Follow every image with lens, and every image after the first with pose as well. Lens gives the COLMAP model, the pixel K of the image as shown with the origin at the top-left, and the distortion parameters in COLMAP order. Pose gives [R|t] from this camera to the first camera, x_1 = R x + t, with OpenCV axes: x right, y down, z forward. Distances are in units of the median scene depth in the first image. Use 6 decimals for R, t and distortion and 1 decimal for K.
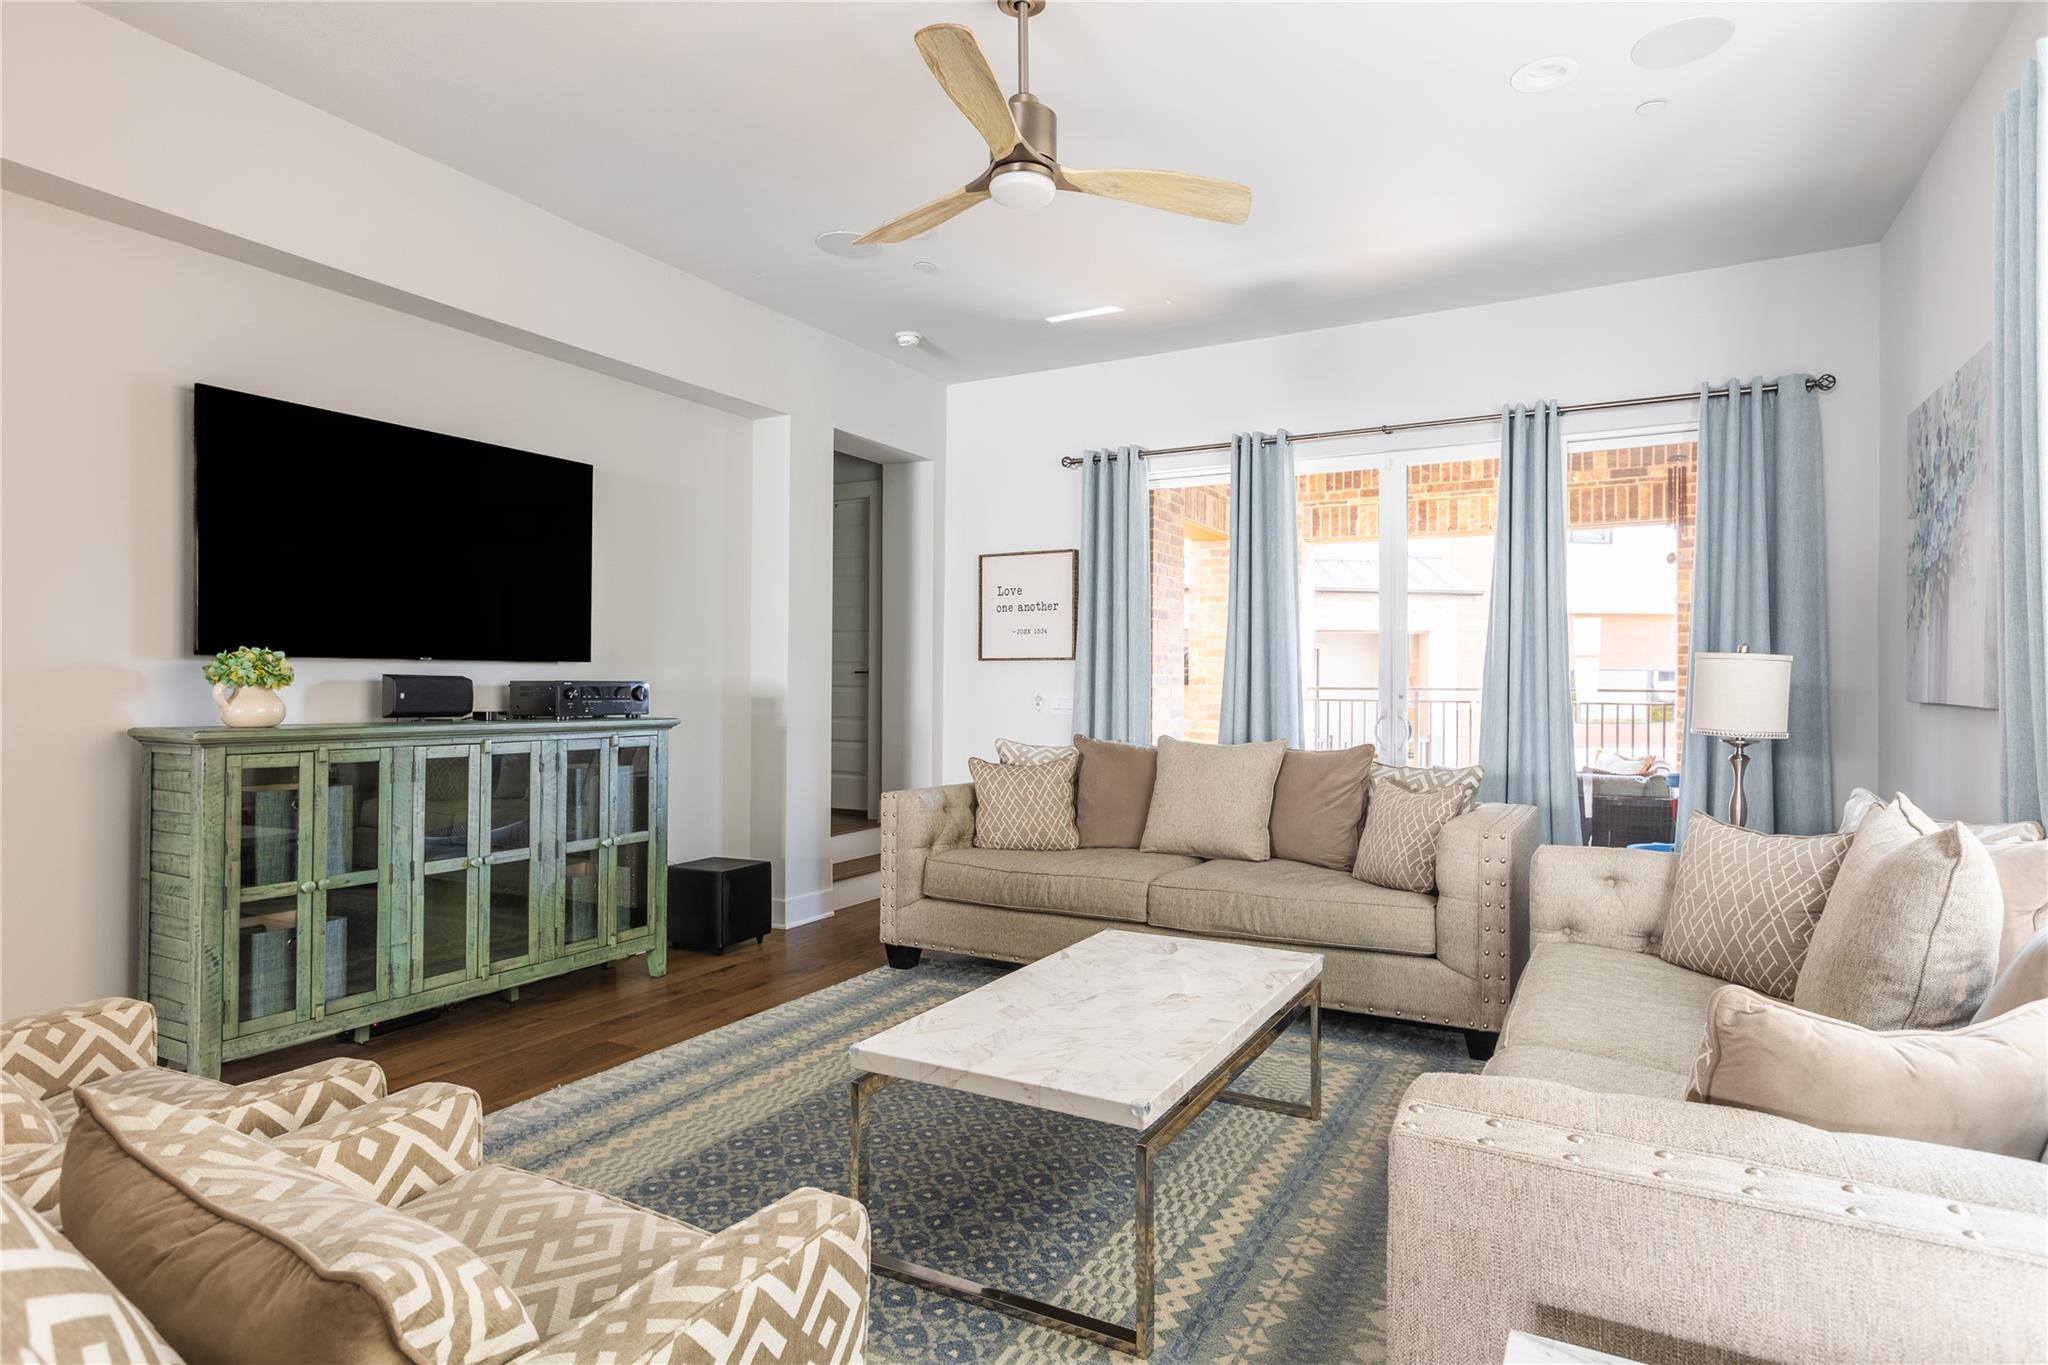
lens RADIAL K [[1041.5, 0, 1060.8], [0, 1041.5, 677.0], [0, 0, 1]] dist [0.002922, 0.000345]
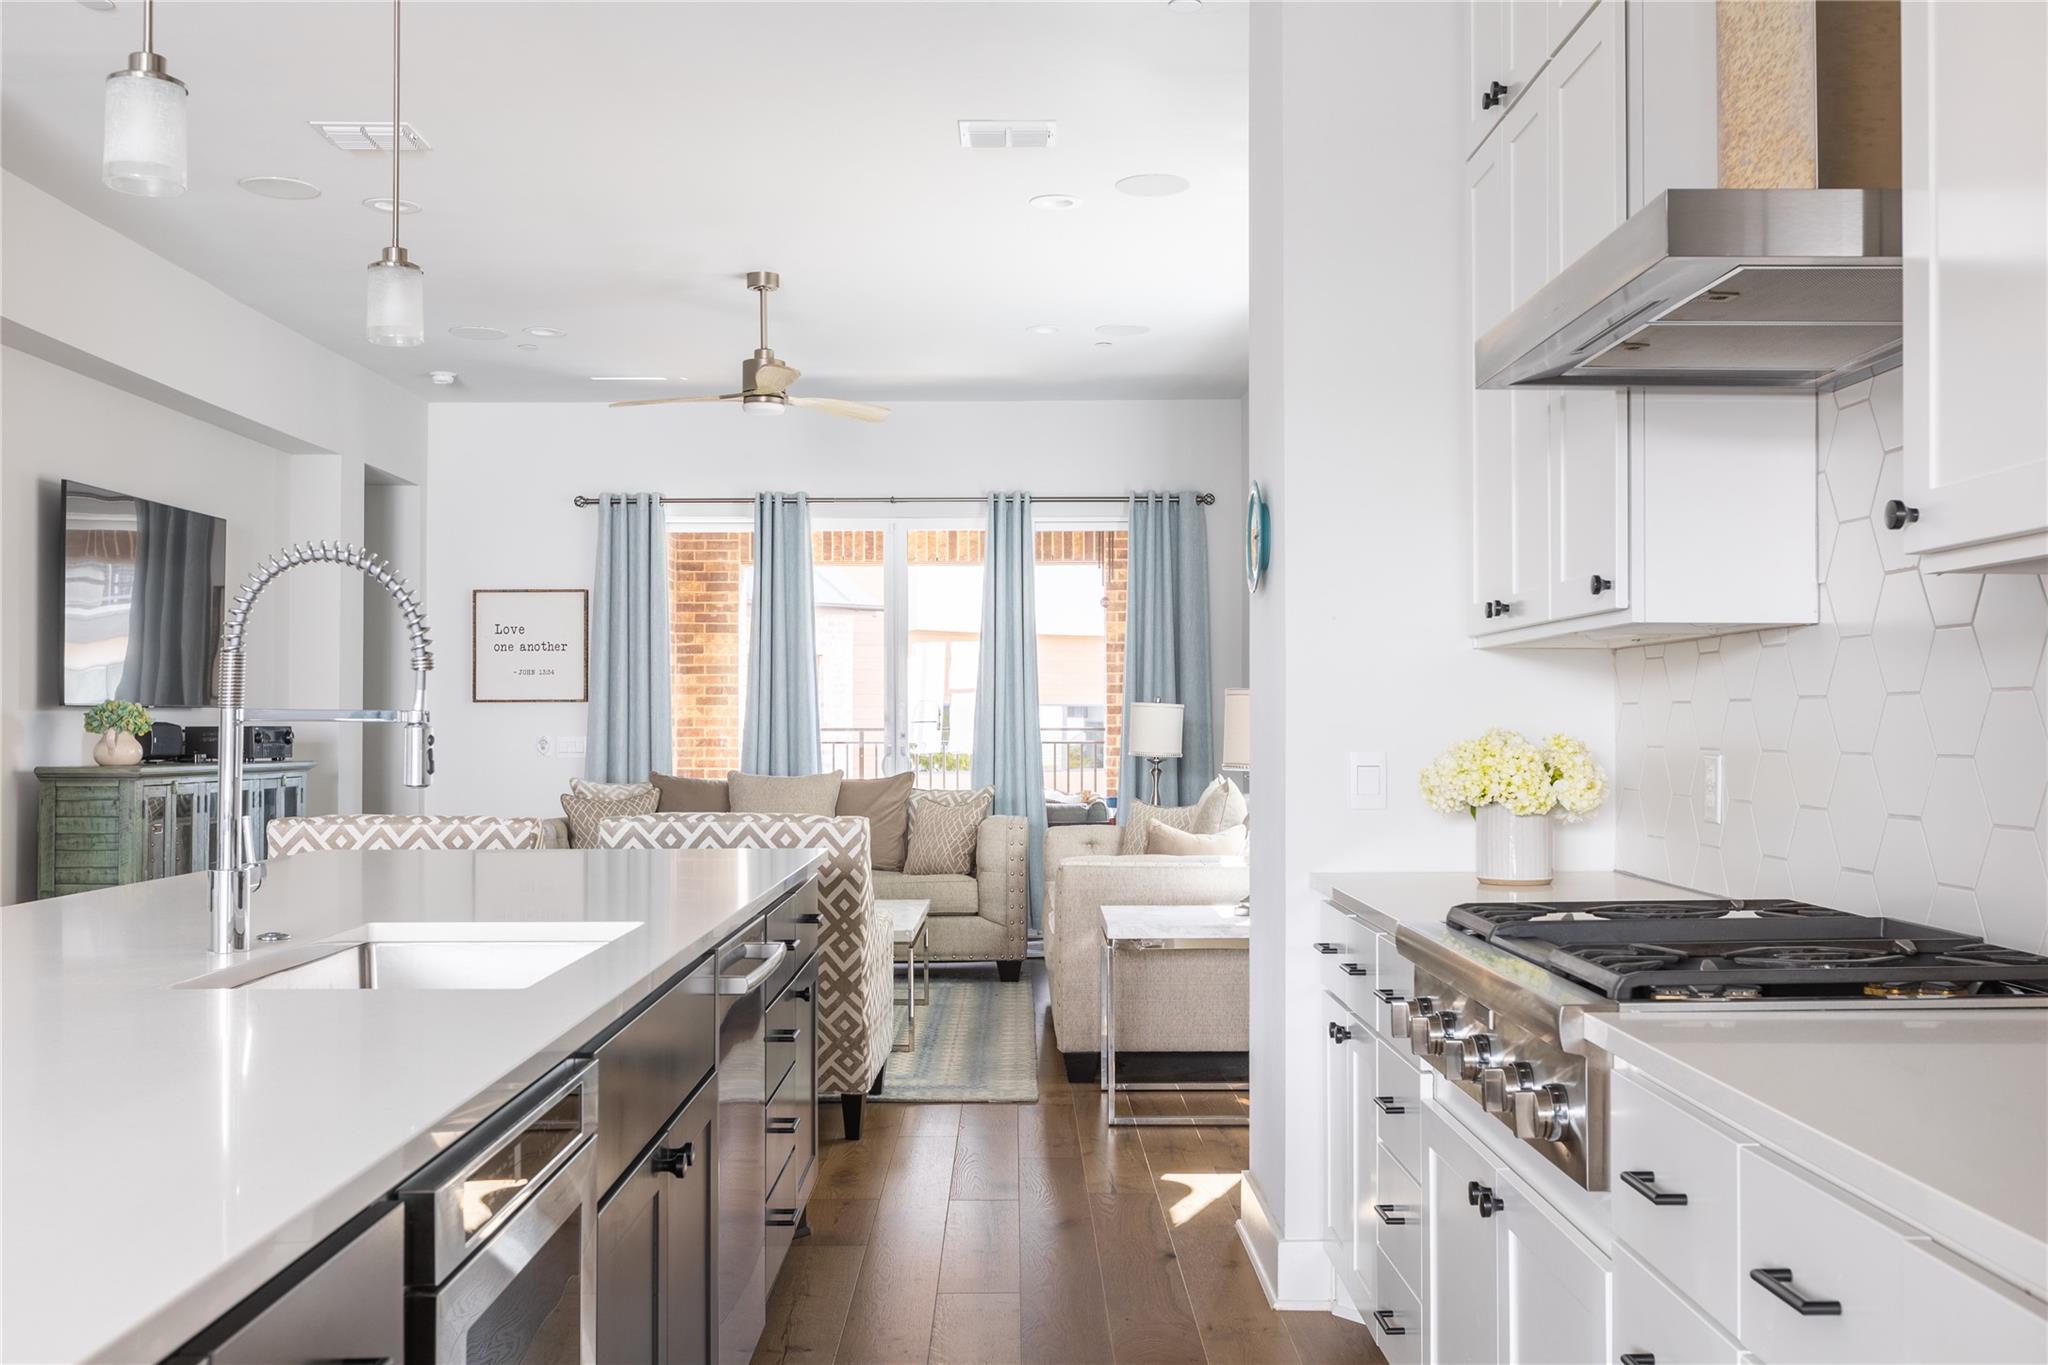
lens RADIAL K [[1848.7, 0, 1024.1], [0, 1848.7, 686.7], [0, 0, 1]] dist [-0.041187, -0.002342]
pose [[0.875990, 0.002619, 0.482322, -0.523597], [0.004356, 0.999902, -0.013341, -0.006446], [-0.482309, 0.013787, 0.875892, -0.812645]]
